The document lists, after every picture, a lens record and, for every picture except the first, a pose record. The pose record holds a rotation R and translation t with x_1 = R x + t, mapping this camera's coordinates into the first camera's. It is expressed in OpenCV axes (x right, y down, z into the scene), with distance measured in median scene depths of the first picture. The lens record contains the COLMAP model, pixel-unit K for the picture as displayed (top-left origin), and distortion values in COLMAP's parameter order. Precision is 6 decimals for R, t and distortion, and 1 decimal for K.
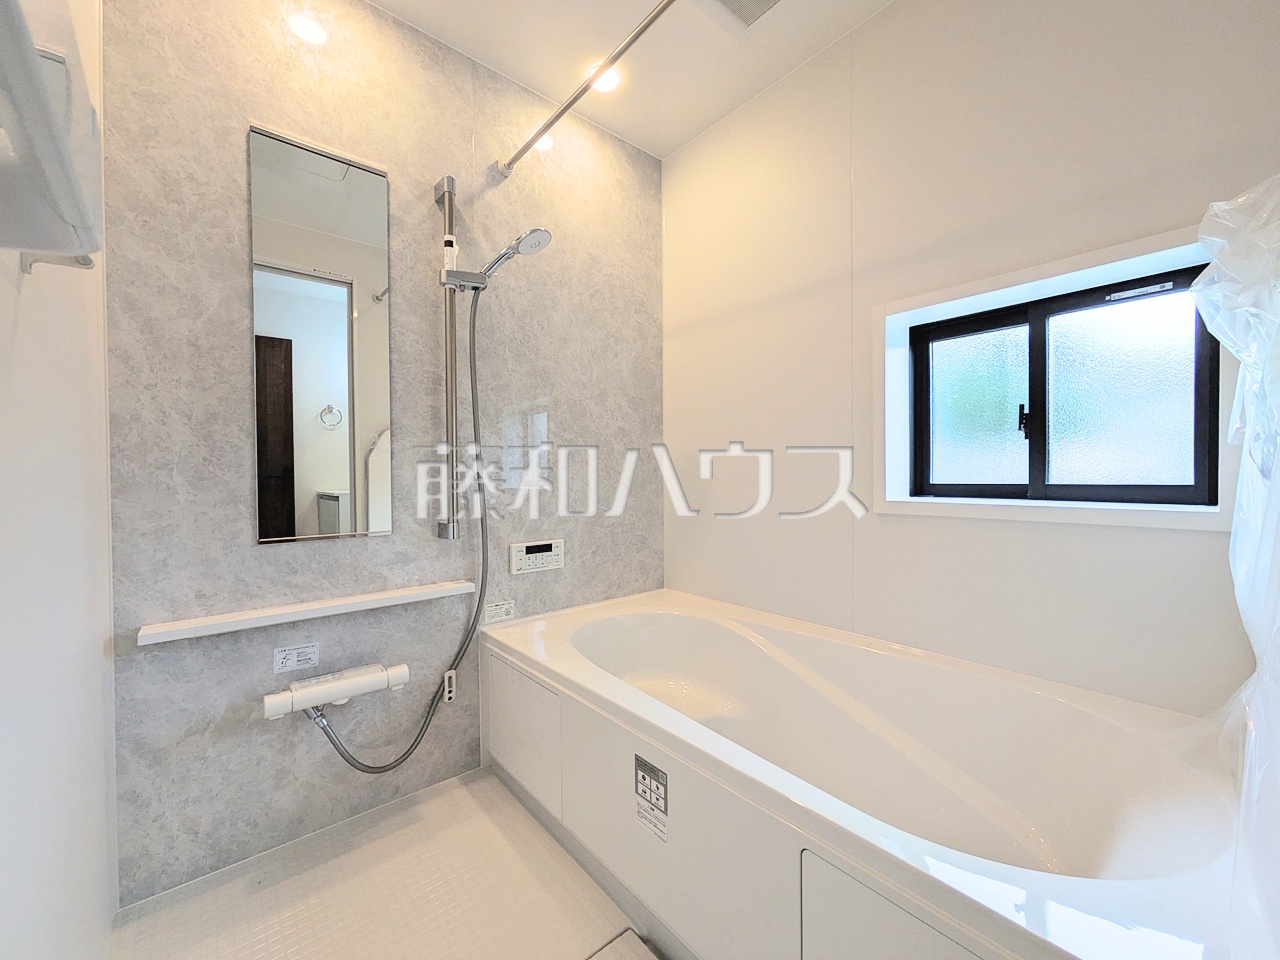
lens RADIAL K [[518.0, 0, 640.0], [0, 518.0, 480.0], [0, 0, 1]] dist [-0.008334, -0.000119]
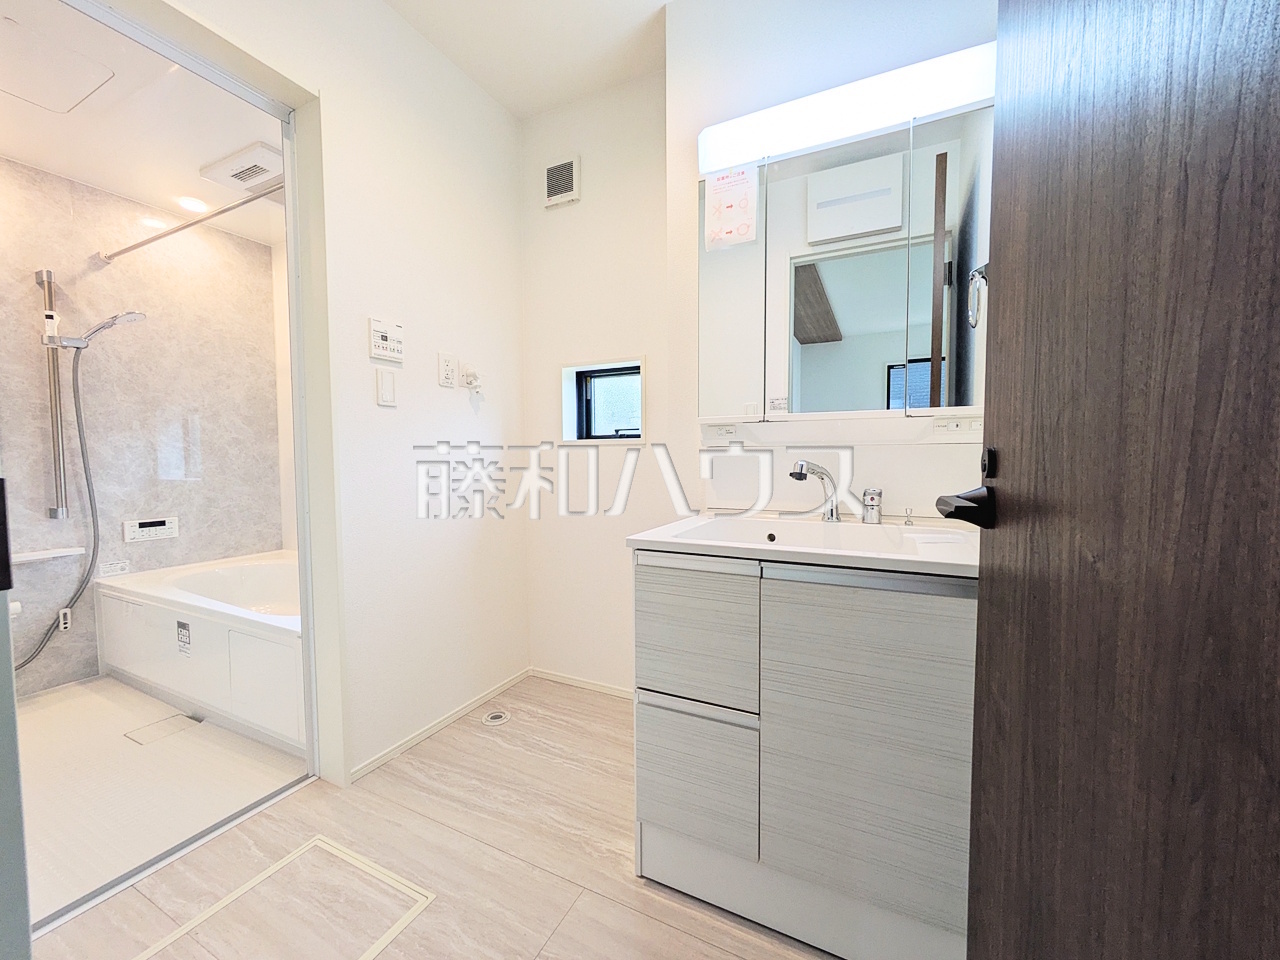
lens RADIAL K [[506.2, 0, 639.1], [0, 506.2, 481.6], [0, 0, 1]] dist [-0.000148, -0.000371]
pose [[0.913879, -0.012641, 0.405791, 0.516601], [-0.003174, 0.999262, 0.038276, -0.047919], [-0.405975, -0.036268, 0.913164, -0.909911]]
